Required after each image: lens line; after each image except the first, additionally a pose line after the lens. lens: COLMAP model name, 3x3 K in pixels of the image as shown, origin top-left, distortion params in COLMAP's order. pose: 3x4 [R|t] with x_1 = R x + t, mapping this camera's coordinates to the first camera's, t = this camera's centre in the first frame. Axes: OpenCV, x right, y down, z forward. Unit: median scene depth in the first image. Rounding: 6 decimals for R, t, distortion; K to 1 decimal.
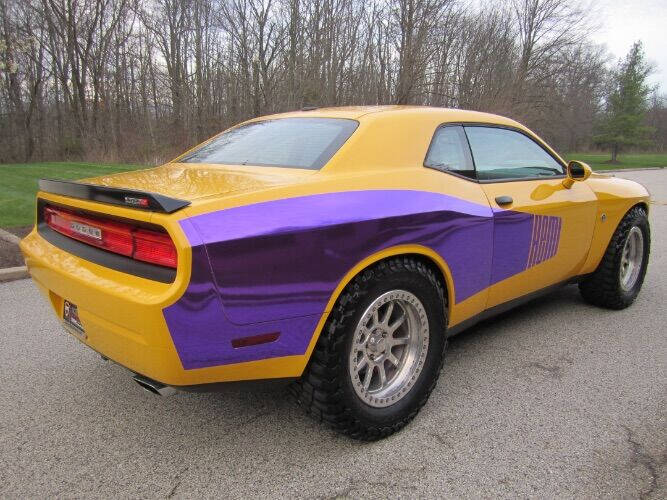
lens RADIAL K [[543.0, 0, 335.3], [0, 543.0, 255.8], [0, 0, 1]] dist [-0.055515, 0.016409]
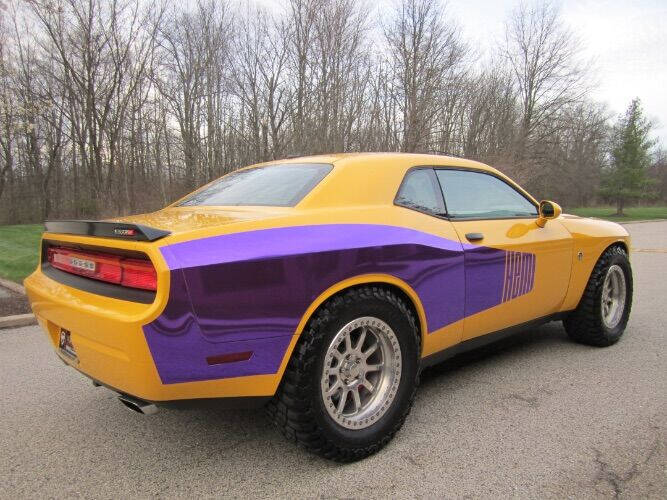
lens RADIAL K [[543.0, 0, 335.3], [0, 543.0, 255.8], [0, 0, 1]] dist [-0.055515, 0.016409]
pose [[0.999689, -0.013009, -0.021258, 0.054696], [0.010659, 0.994186, -0.107144, 0.042082], [0.022528, 0.106884, 0.994016, -0.057609]]
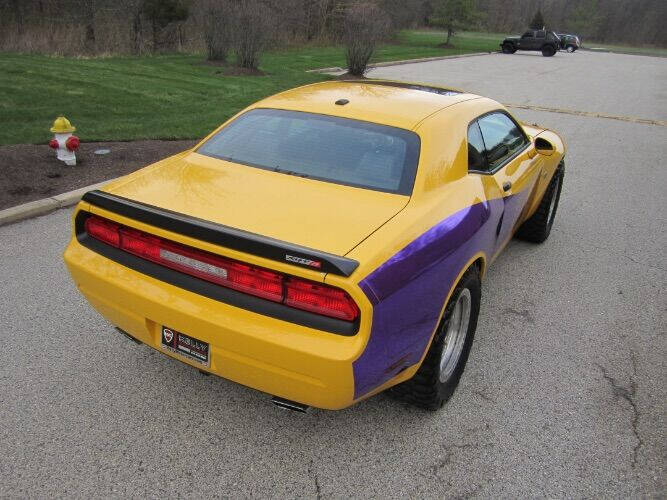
lens RADIAL K [[544.4, 0, 333.8], [0, 544.4, 252.6], [0, 0, 1]] dist [-0.059715, 0.008260]
pose [[0.954522, -0.078558, 0.287603, -0.362584], [0.013491, 0.975053, 0.221560, -0.208482], [-0.297834, -0.207604, 0.931770, -0.010940]]
